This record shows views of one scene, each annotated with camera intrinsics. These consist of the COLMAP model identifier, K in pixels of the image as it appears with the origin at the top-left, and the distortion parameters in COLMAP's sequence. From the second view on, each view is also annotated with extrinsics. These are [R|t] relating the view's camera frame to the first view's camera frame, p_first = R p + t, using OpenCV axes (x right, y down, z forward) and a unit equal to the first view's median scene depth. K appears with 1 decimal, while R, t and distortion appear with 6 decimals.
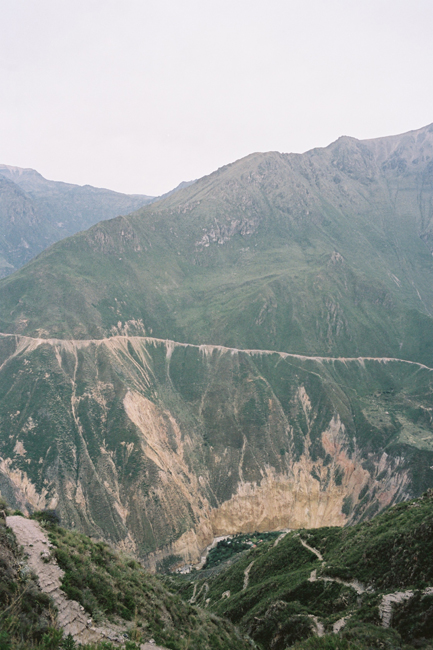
lens RADIAL K [[551.1, 0, 232.0], [0, 551.1, 310.2], [0, 0, 1]] dist [-0.073369, 0.079538]
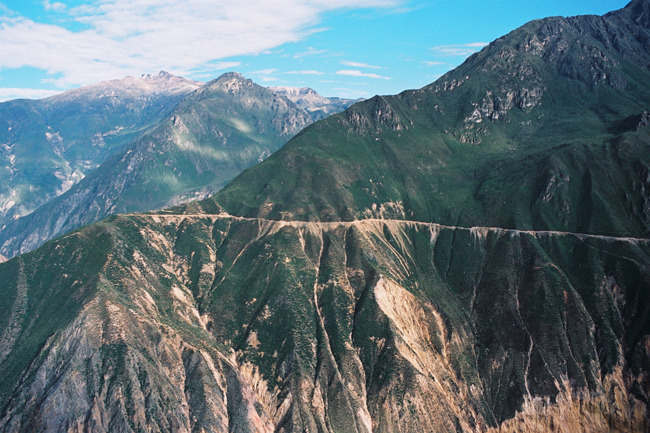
lens RADIAL K [[551.1, 0, 319.2], [0, 551.1, 207.8], [0, 0, 1]] dist [-0.073369, 0.079538]
pose [[0.936570, -0.047820, -0.347203, 0.018705], [0.035373, 0.998487, -0.042104, 0.072908], [0.348691, 0.027151, 0.936844, 0.181782]]
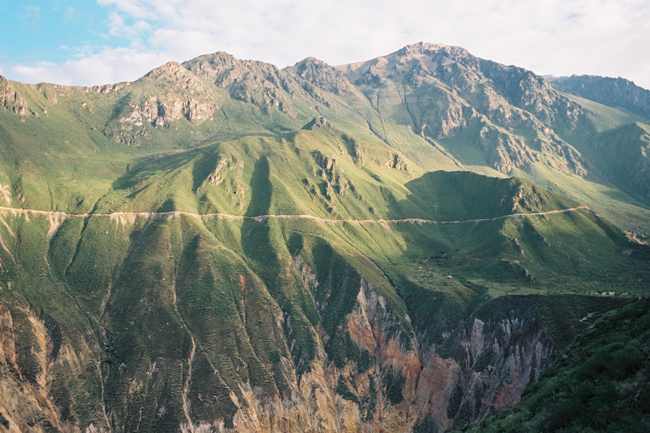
lens RADIAL K [[551.1, 0, 318.4], [0, 551.1, 215.6], [0, 0, 1]] dist [-0.073369, 0.079538]
pose [[0.975487, -0.086341, 0.202410, 0.042575], [0.121171, 0.978560, -0.166545, 0.223273], [-0.183690, 0.186989, 0.965035, 0.501019]]
